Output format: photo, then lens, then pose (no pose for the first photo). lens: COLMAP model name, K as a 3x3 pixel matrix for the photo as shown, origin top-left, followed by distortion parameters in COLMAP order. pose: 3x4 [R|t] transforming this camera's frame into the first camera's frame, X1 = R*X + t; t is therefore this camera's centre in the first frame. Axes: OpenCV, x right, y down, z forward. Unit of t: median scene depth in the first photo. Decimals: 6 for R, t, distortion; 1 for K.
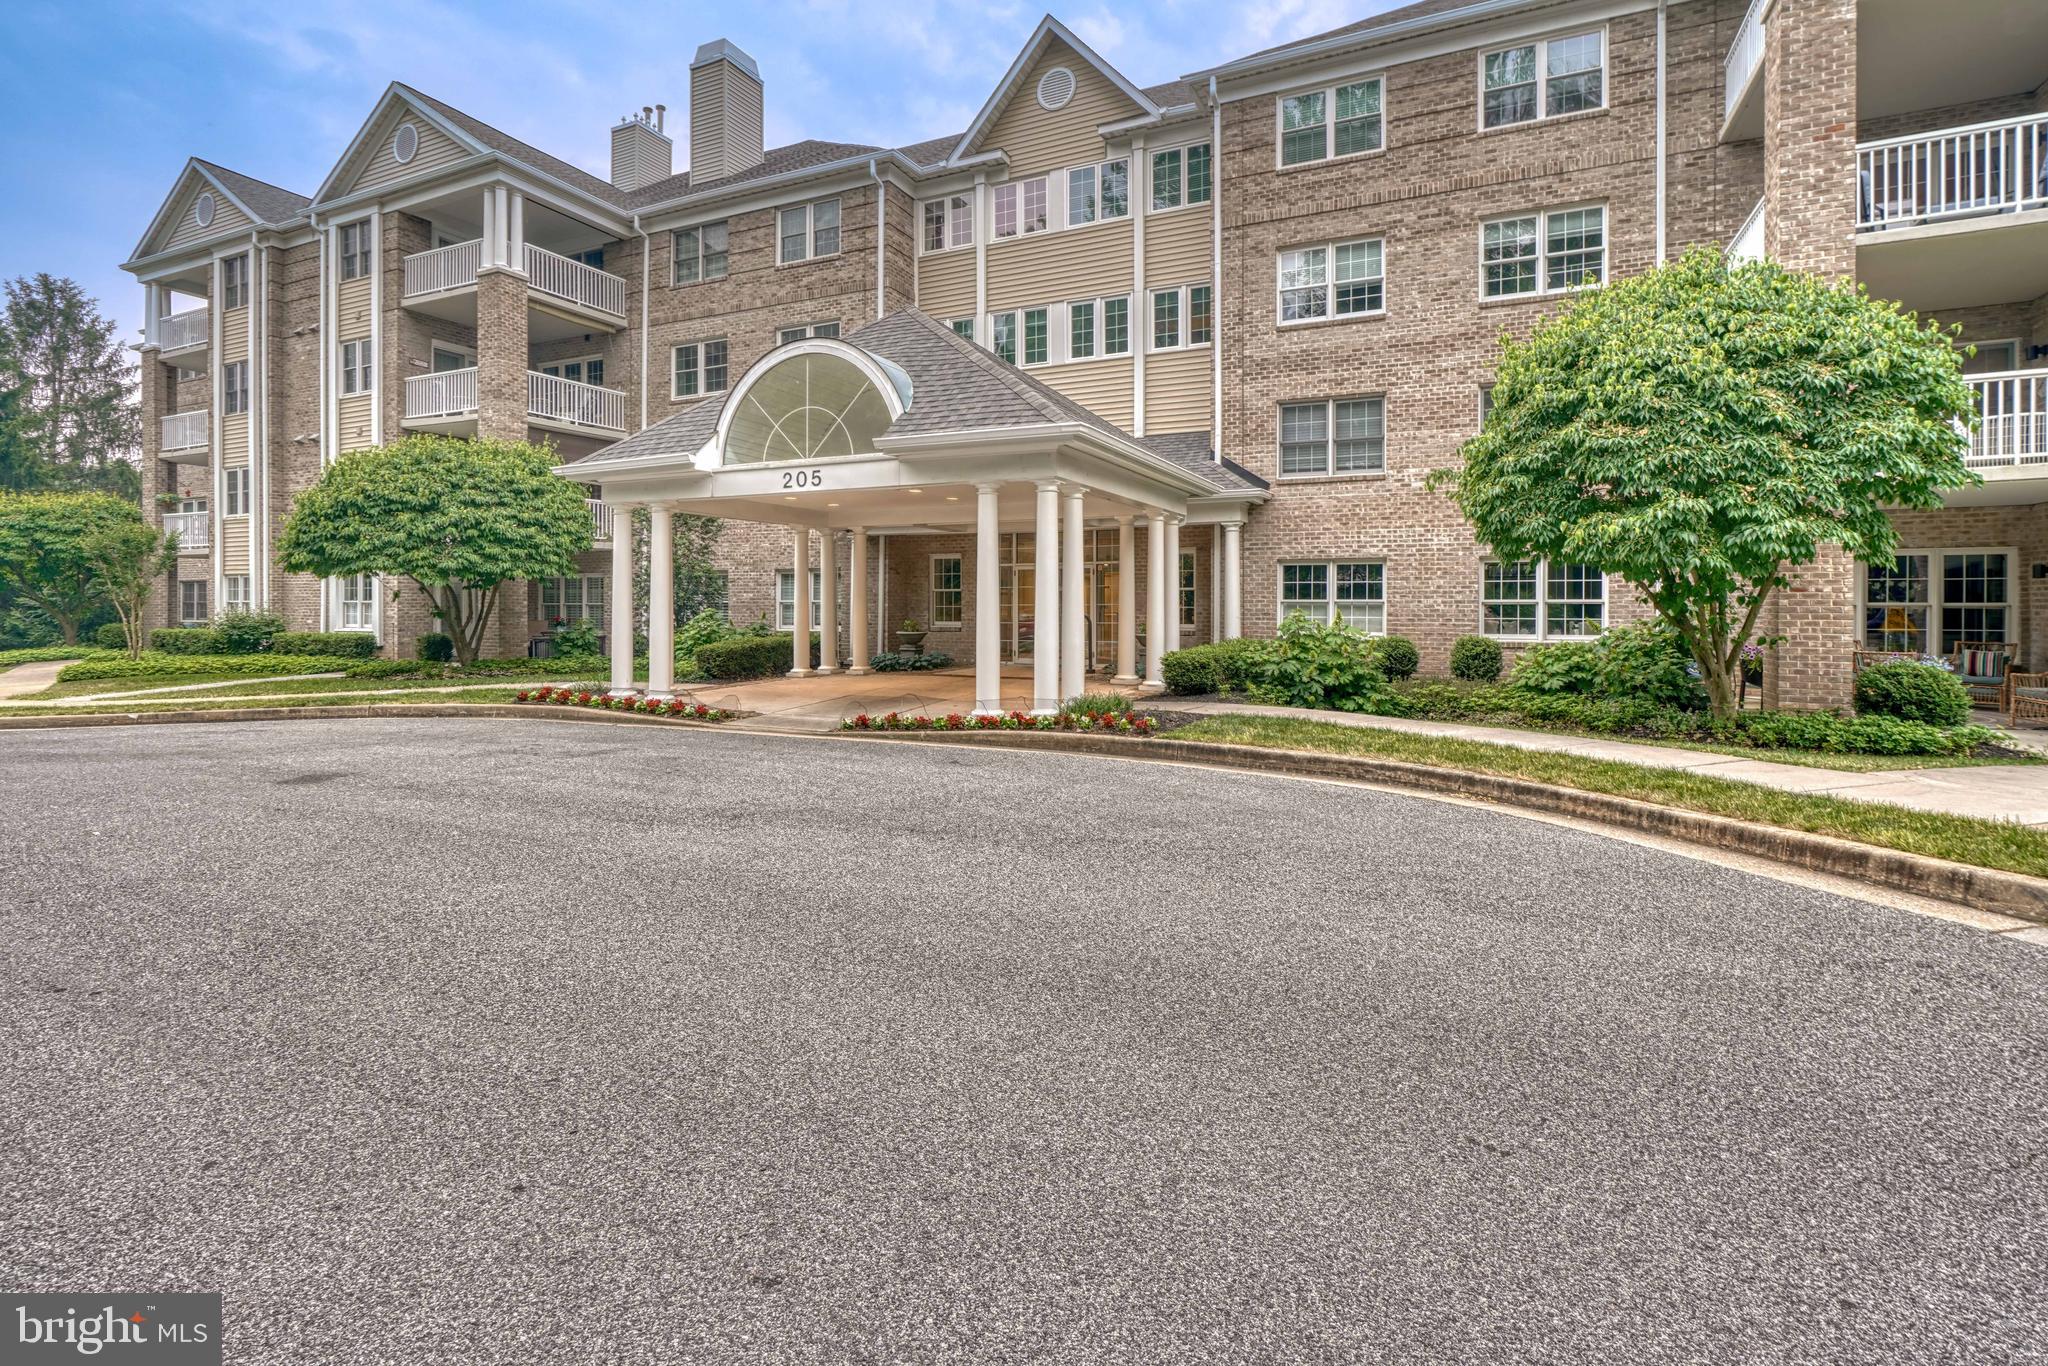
lens RADIAL K [[945.7, 0, 1027.2], [0, 945.7, 617.0], [0, 0, 1]] dist [-0.007169, 0.007219]
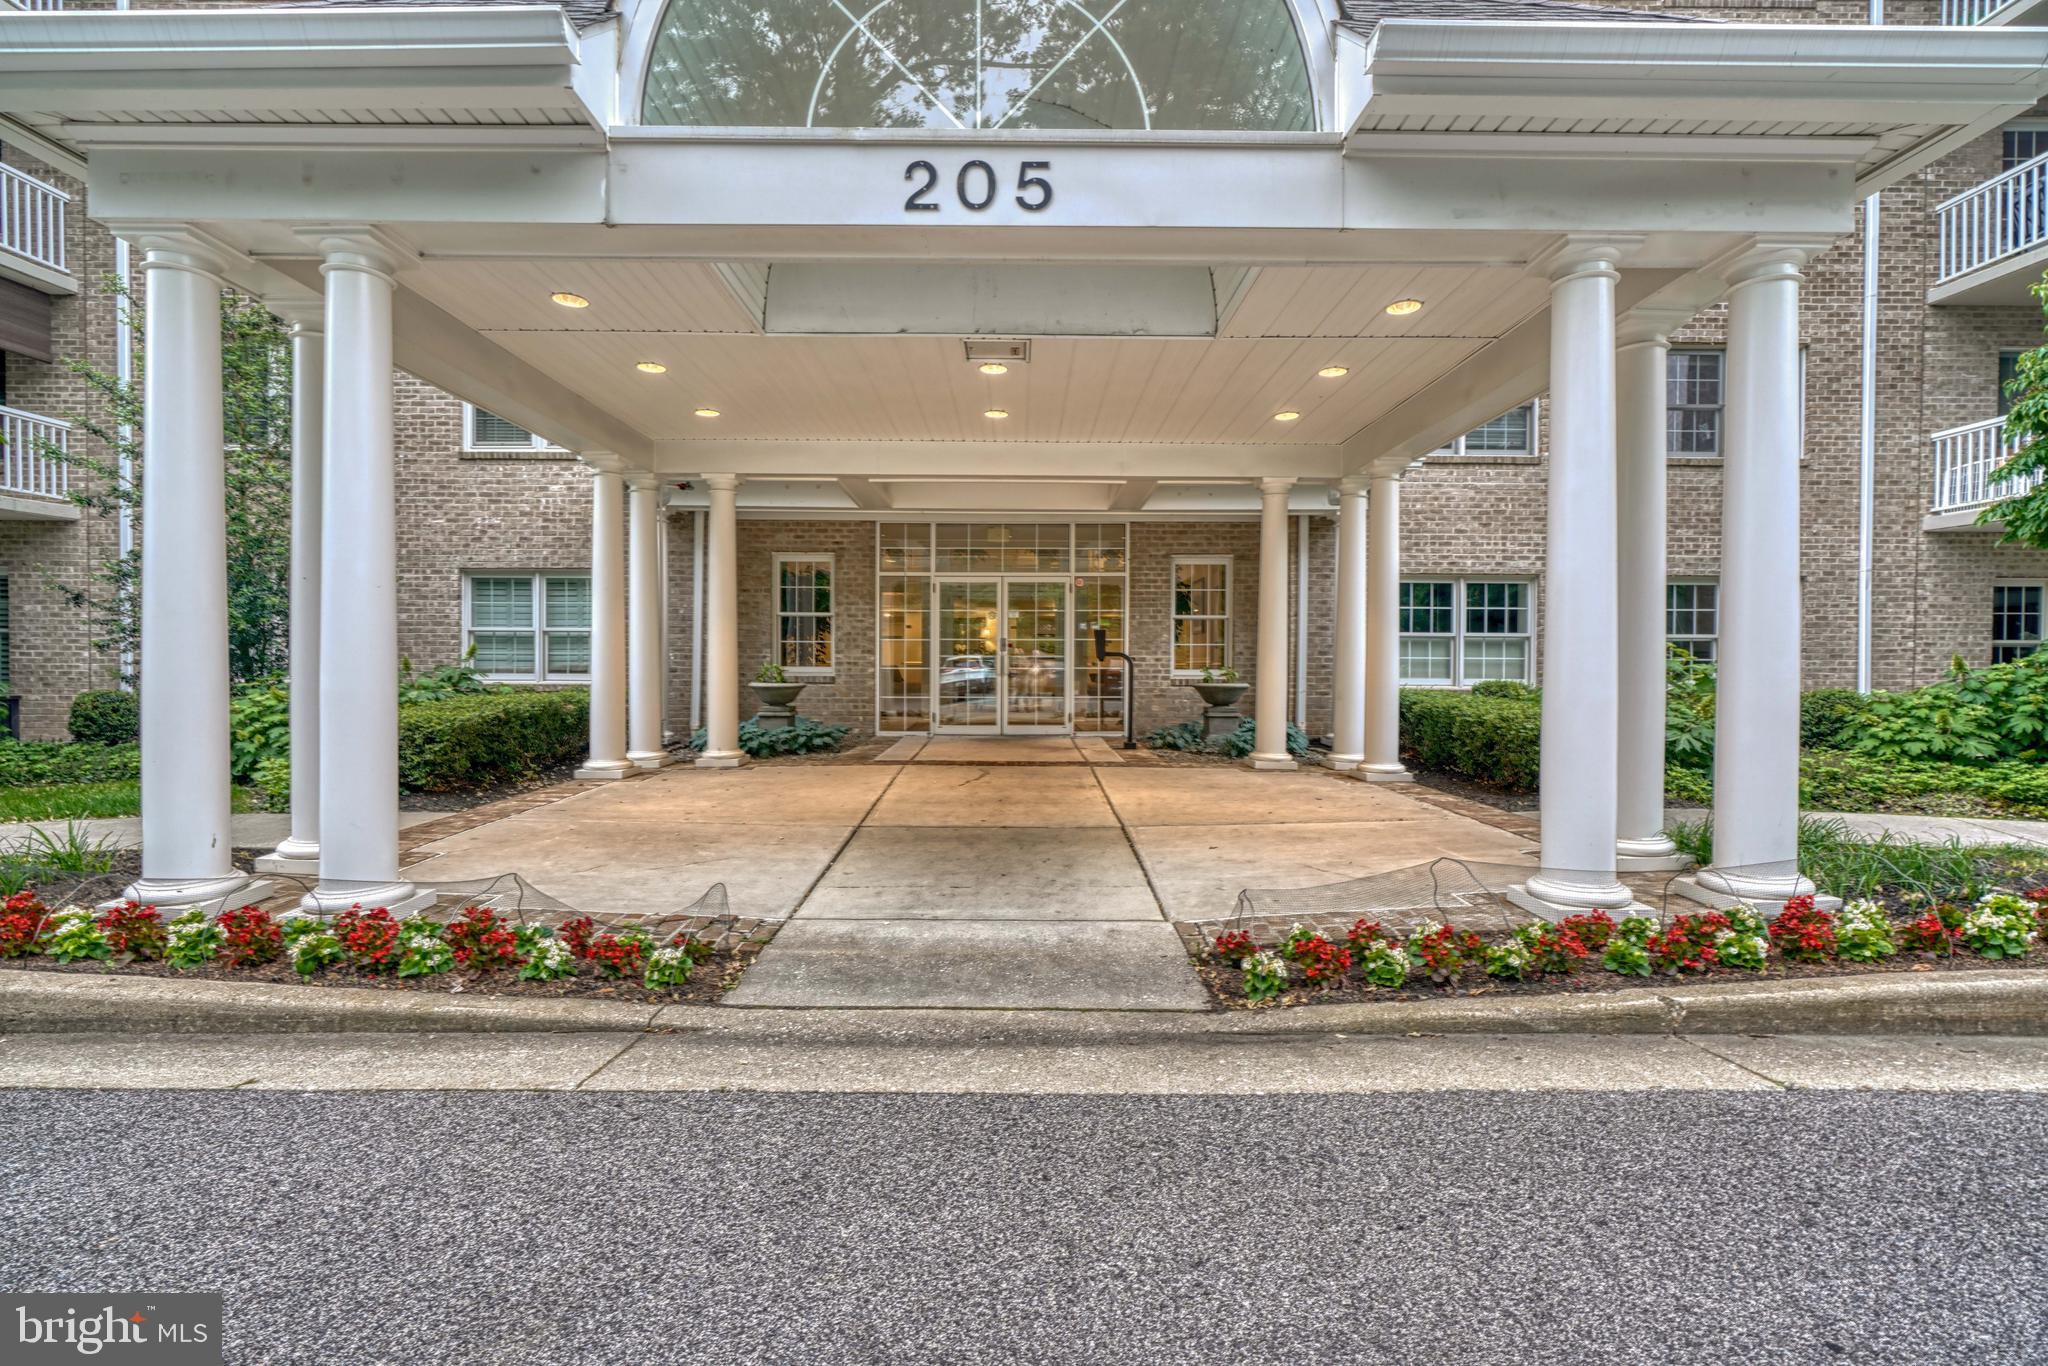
lens RADIAL K [[910.4, 0, 1015.0], [0, 910.4, 681.7], [0, 0, 1]] dist [-0.010967, 0.005294]
pose [[0.905725, -0.003088, 0.423855, -0.266093], [0.000417, 0.999979, 0.006396, 0.013504], [-0.423866, -0.005616, 0.905707, 0.536657]]
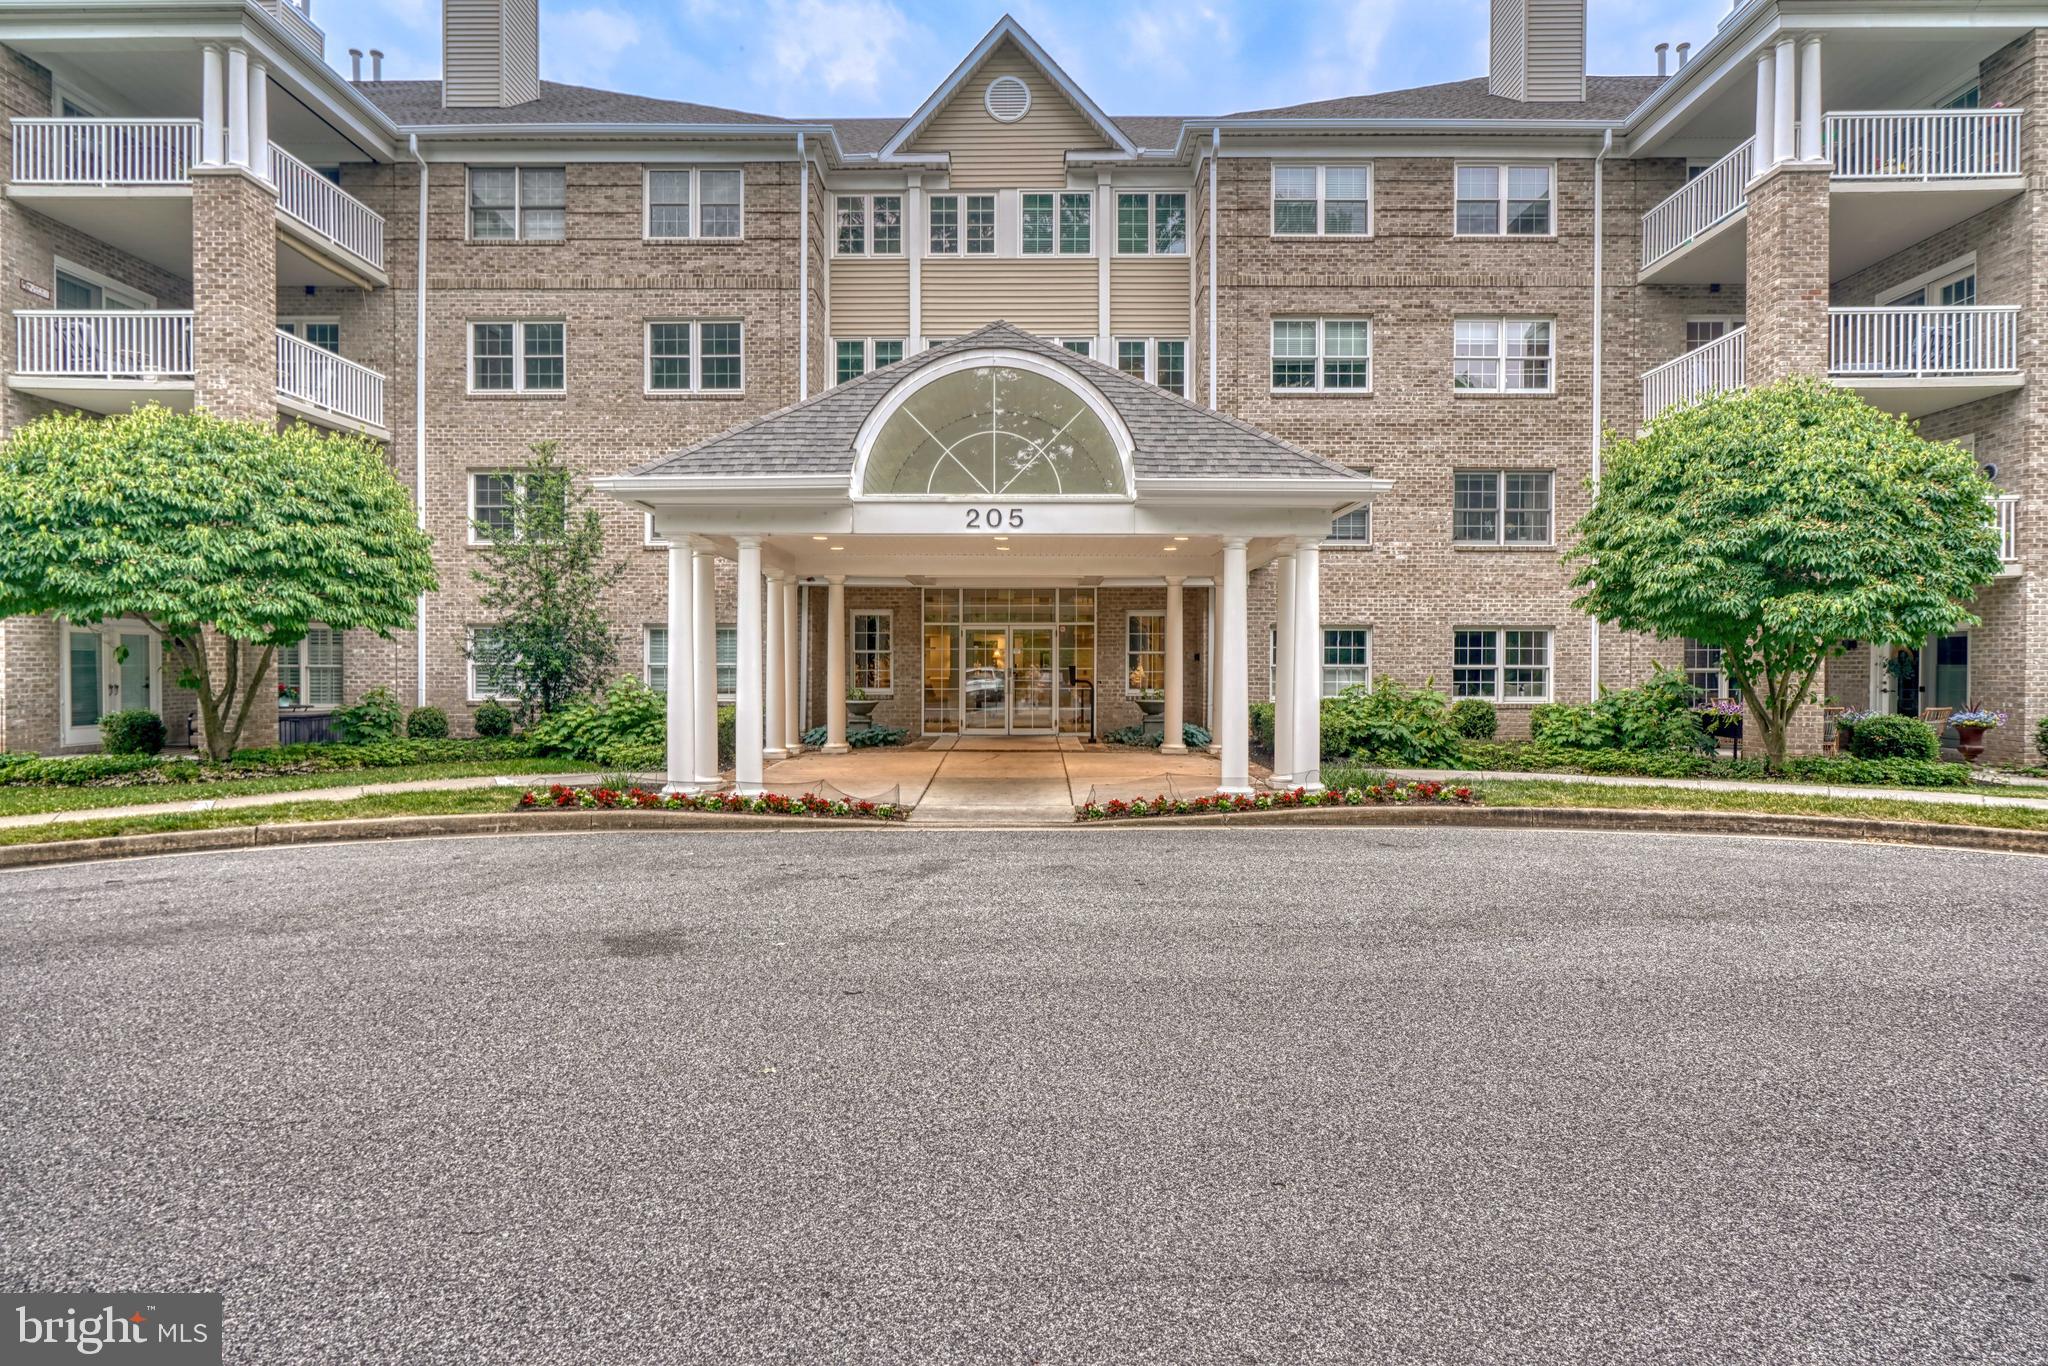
lens RADIAL K [[997.5, 0, 1014.9], [0, 997.5, 687.5], [0, 0, 1]] dist [-0.000719, 0.001549]
pose [[0.911610, -0.006565, 0.411004, -0.434292], [0.003489, 0.999960, 0.008234, -0.003683], [-0.411042, -0.006072, 0.911596, 0.146797]]
